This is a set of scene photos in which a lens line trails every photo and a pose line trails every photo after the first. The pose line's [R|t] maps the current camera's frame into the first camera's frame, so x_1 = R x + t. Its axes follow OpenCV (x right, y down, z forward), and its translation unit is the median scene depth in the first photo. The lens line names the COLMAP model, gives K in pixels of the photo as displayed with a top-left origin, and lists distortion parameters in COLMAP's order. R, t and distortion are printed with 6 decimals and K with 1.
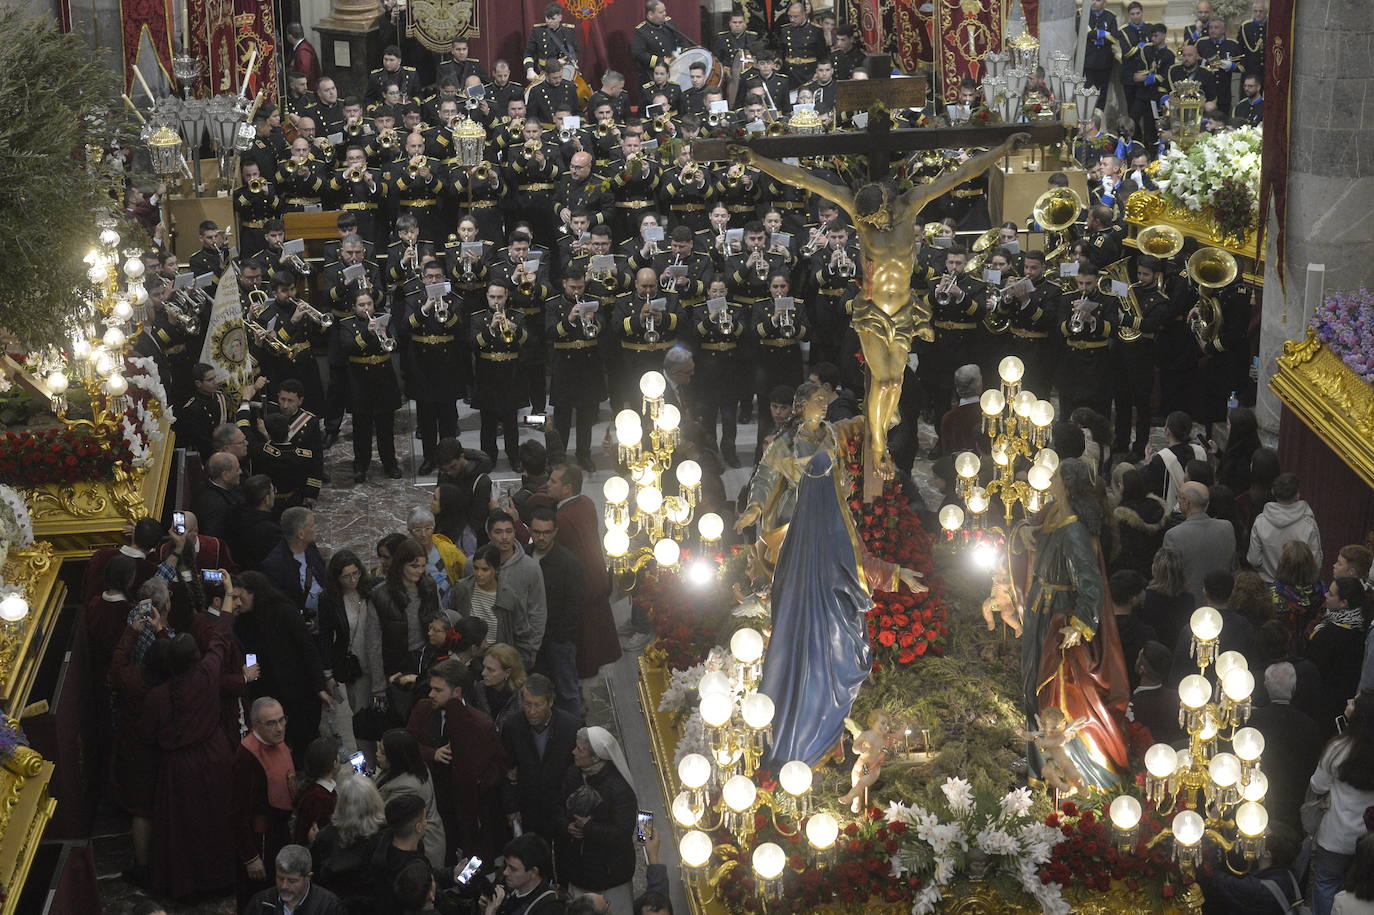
lens RADIAL K [[2811.5, 0, 687.0], [0, 2811.5, 457.5], [0, 0, 1]] dist [-0.053376, -0.011756]
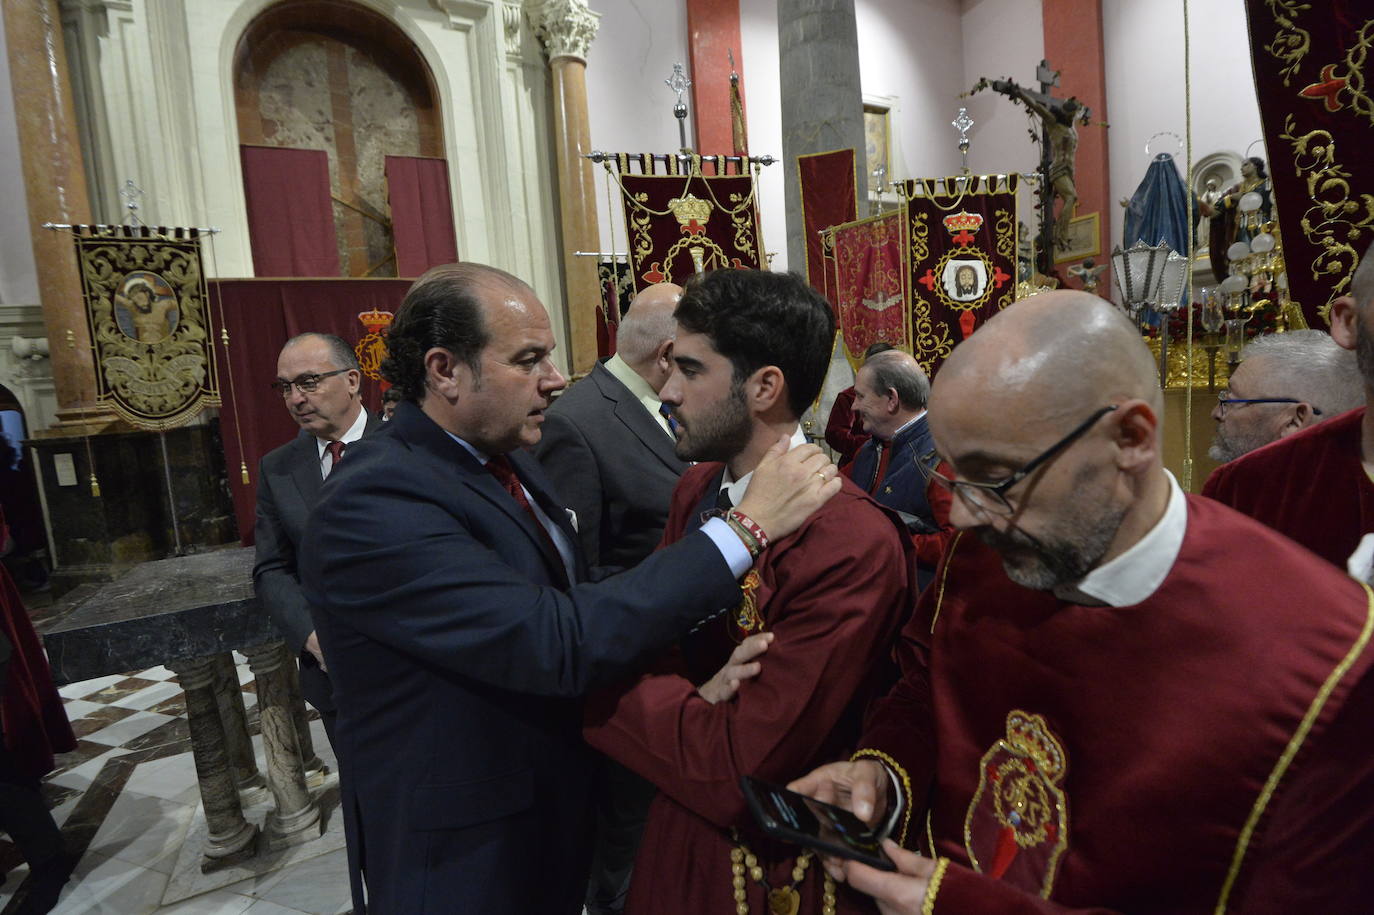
lens RADIAL K [[631.4, 0, 685.7], [0, 631.4, 457.3], [0, 0, 1]] dist [-0.034175, -0.005054]
pose [[0.929644, -0.099071, 0.354889, -0.043268], [0.182806, 0.960286, -0.210792, -0.162267], [-0.319911, 0.260837, 0.910835, 1.603780]]
